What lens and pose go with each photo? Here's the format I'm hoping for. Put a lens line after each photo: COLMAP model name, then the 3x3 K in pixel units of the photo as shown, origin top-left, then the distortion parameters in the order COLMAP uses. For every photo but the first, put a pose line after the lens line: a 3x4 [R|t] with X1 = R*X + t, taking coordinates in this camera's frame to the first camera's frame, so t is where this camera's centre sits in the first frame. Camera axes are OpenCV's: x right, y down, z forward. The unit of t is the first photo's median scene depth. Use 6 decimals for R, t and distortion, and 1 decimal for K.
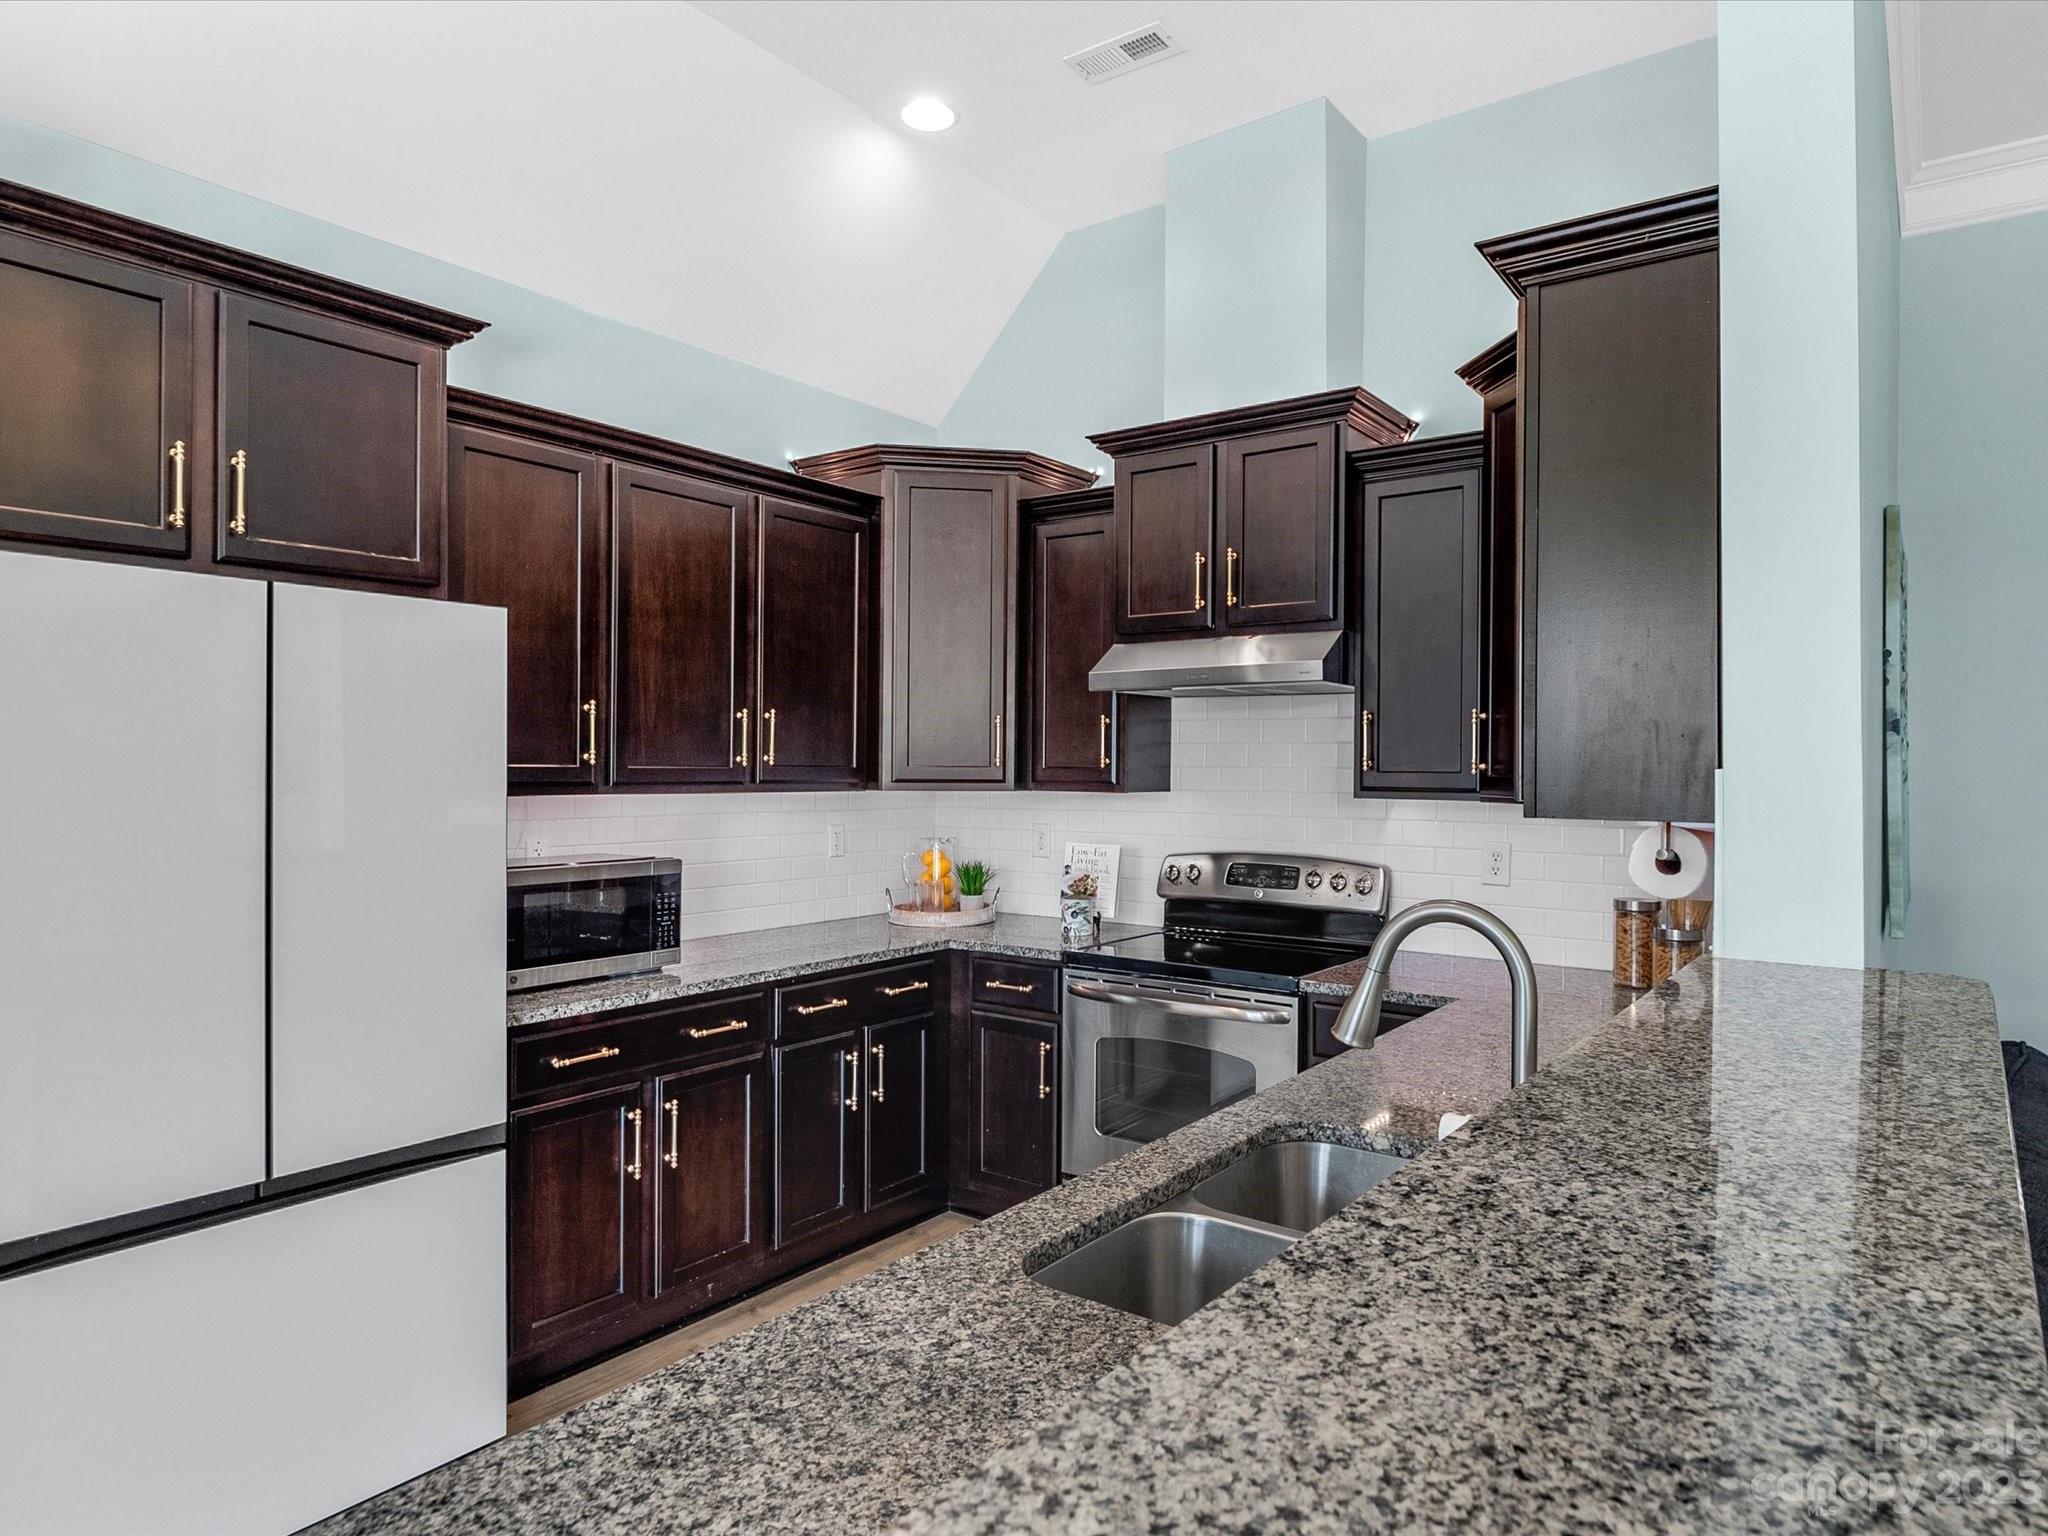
lens RADIAL K [[1216.5, 0, 1029.3], [0, 1216.5, 767.5], [0, 0, 1]] dist [0.008713, -0.000913]
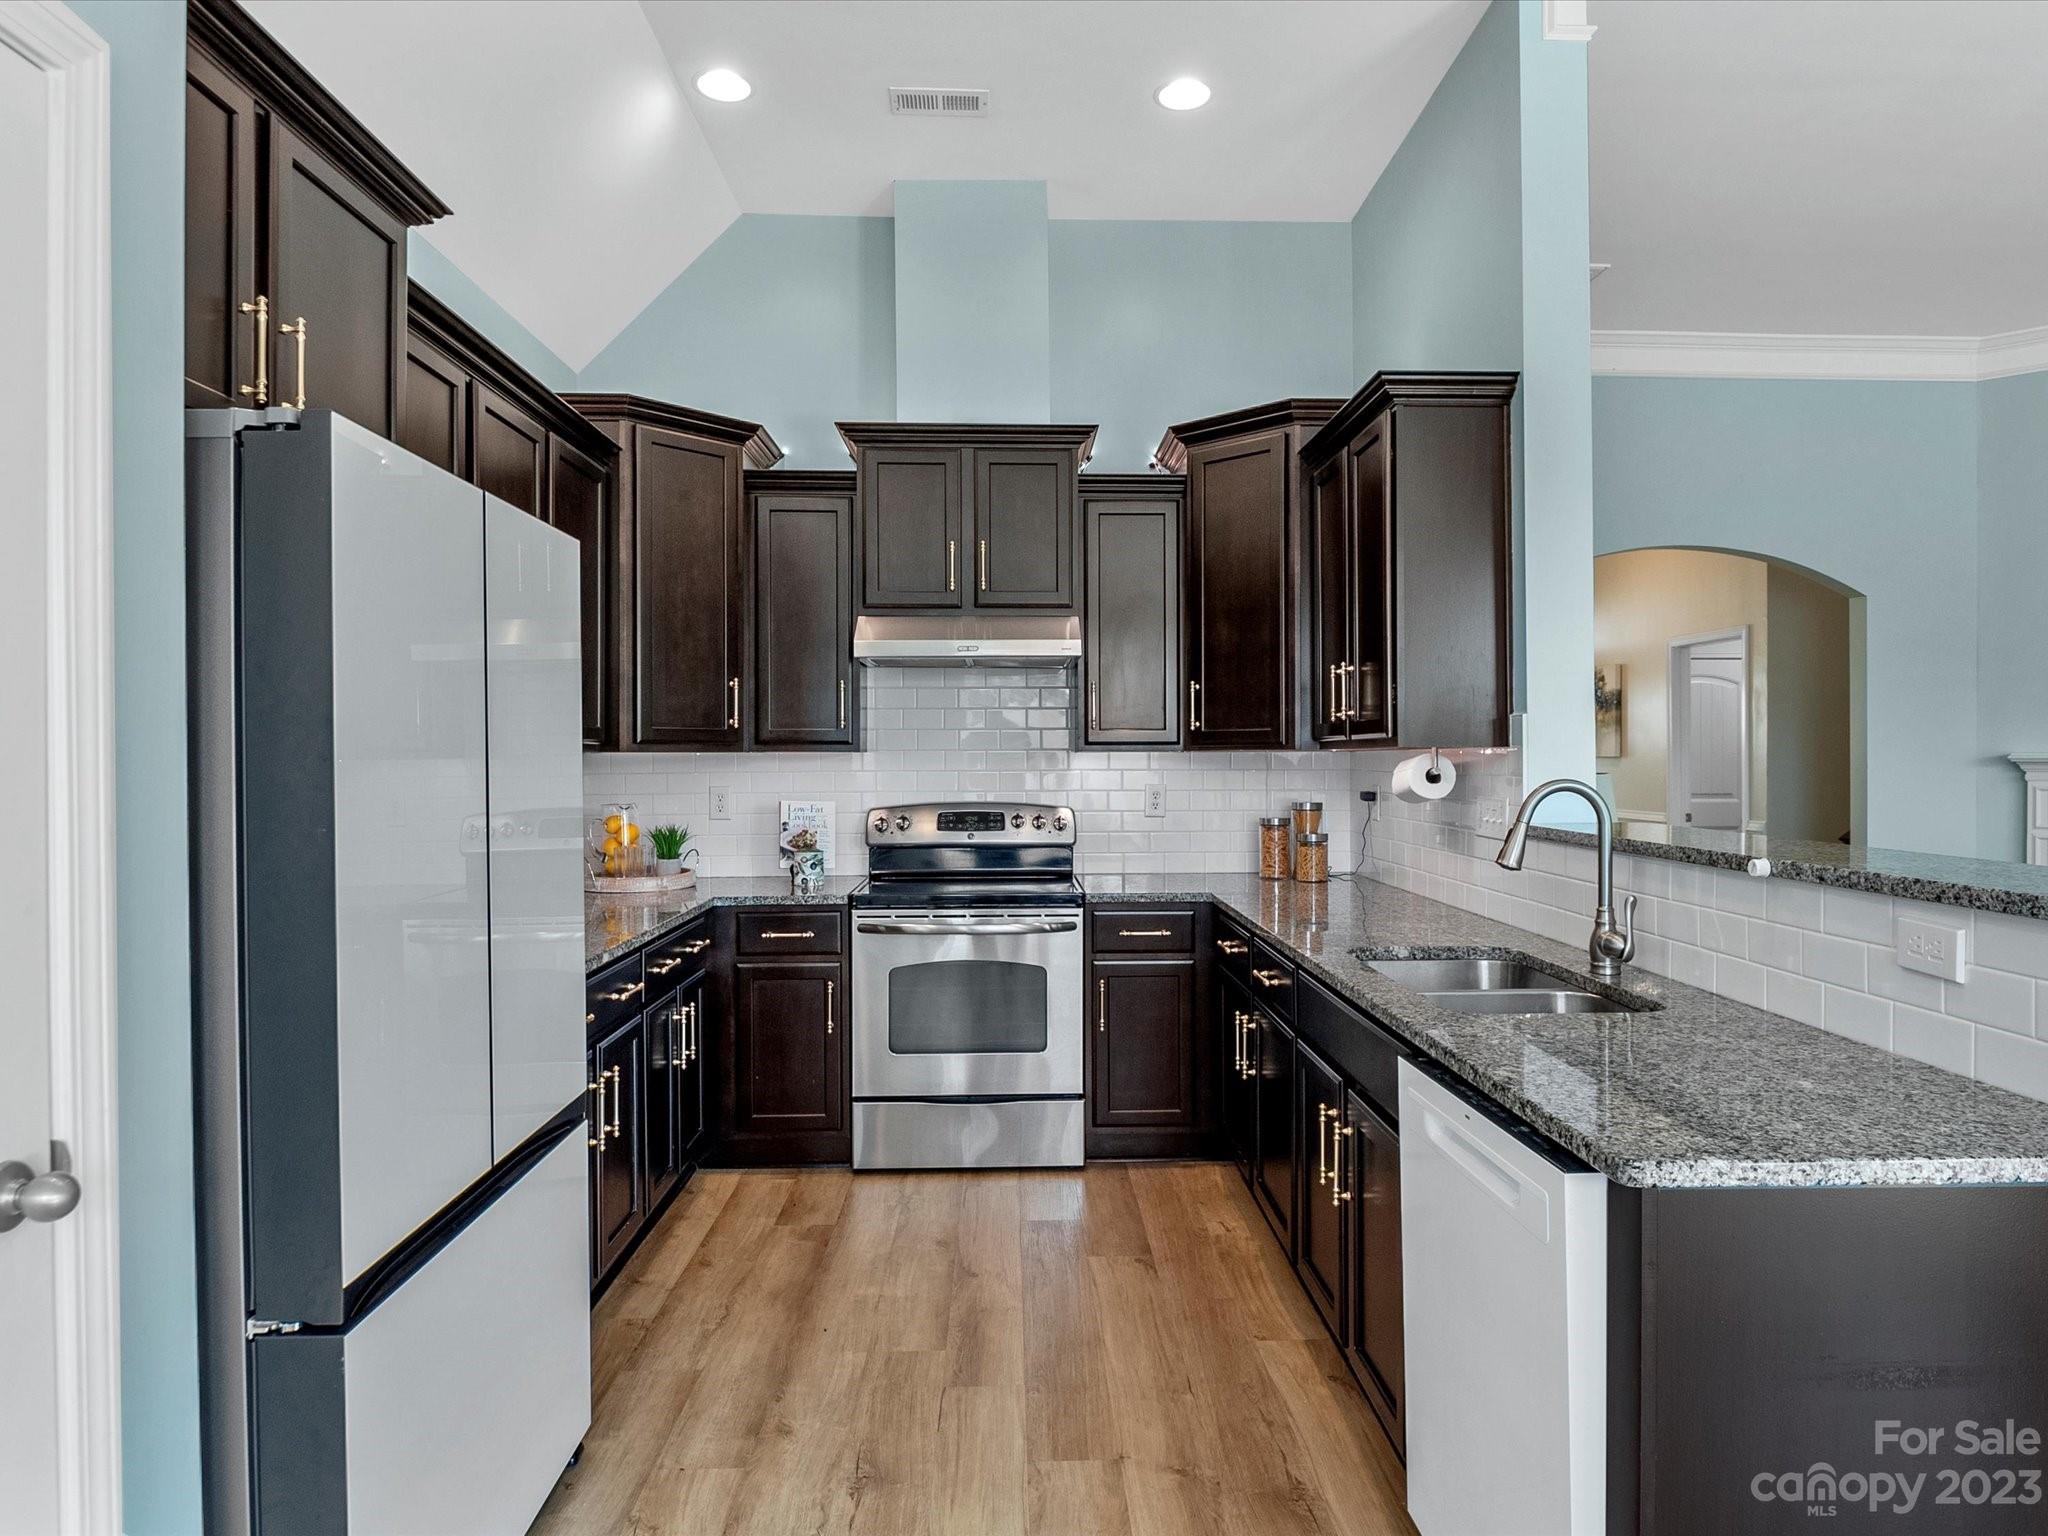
lens RADIAL K [[1216.5, 0, 1031.6], [0, 1216.5, 758.6], [0, 0, 1]] dist [0.008713, -0.000913]
pose [[0.788241, -0.010415, 0.615278, -0.492025], [0.009640, 0.999943, 0.004576, 0.024081], [-0.615291, 0.002324, 0.788297, 0.037099]]
